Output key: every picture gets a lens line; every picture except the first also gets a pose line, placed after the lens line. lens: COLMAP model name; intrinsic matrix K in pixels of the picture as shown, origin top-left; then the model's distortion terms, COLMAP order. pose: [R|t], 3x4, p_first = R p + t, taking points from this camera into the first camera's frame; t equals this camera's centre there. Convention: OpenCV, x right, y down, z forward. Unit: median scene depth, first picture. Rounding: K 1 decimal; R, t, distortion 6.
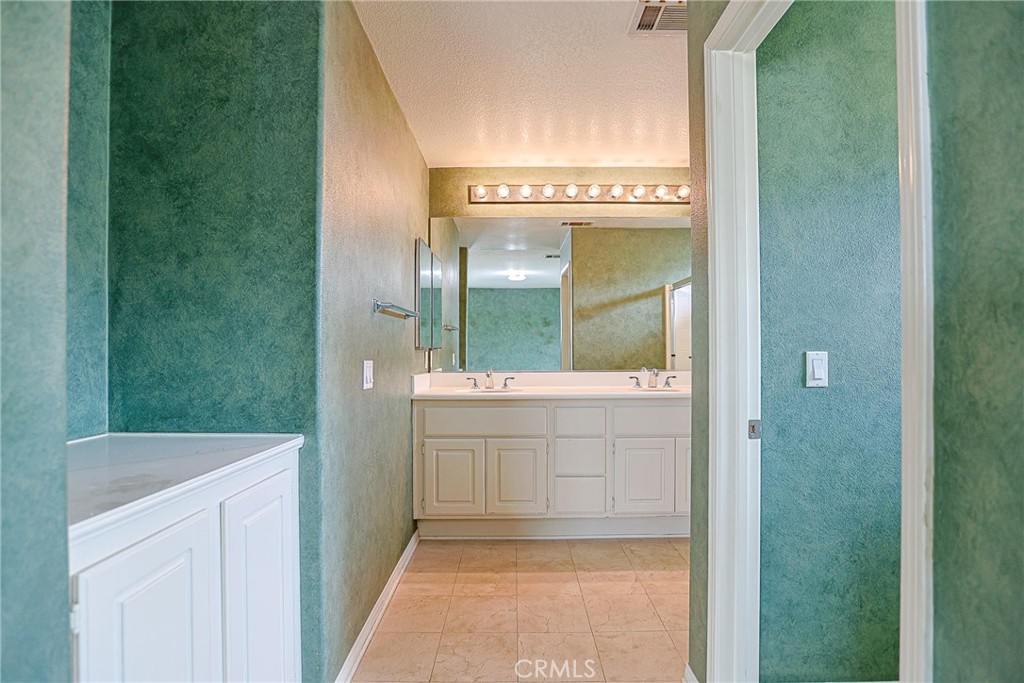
lens RADIAL K [[490.6, 0, 517.9], [0, 490.6, 339.5], [0, 0, 1]] dist [-0.057542, 0.021764]
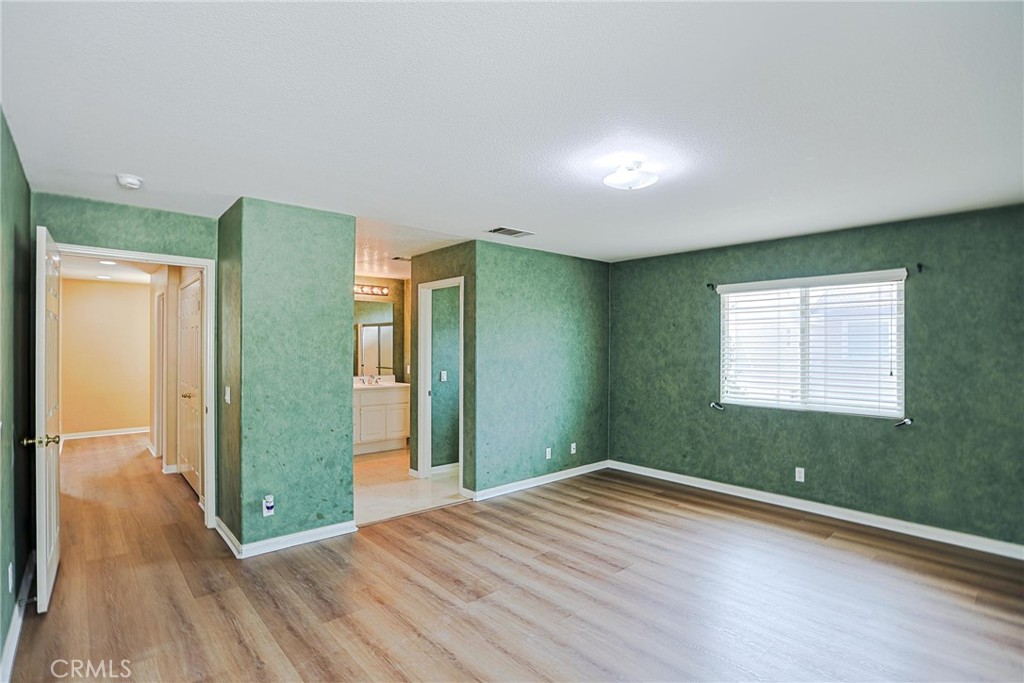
lens RADIAL K [[490.6, 0, 517.9], [0, 490.6, 339.5], [0, 0, 1]] dist [-0.057542, 0.021764]
pose [[0.735760, 0.005839, 0.677217, -1.417635], [-0.010122, 0.999946, 0.002376, -0.222109], [-0.677167, -0.008603, 0.735779, -2.015518]]
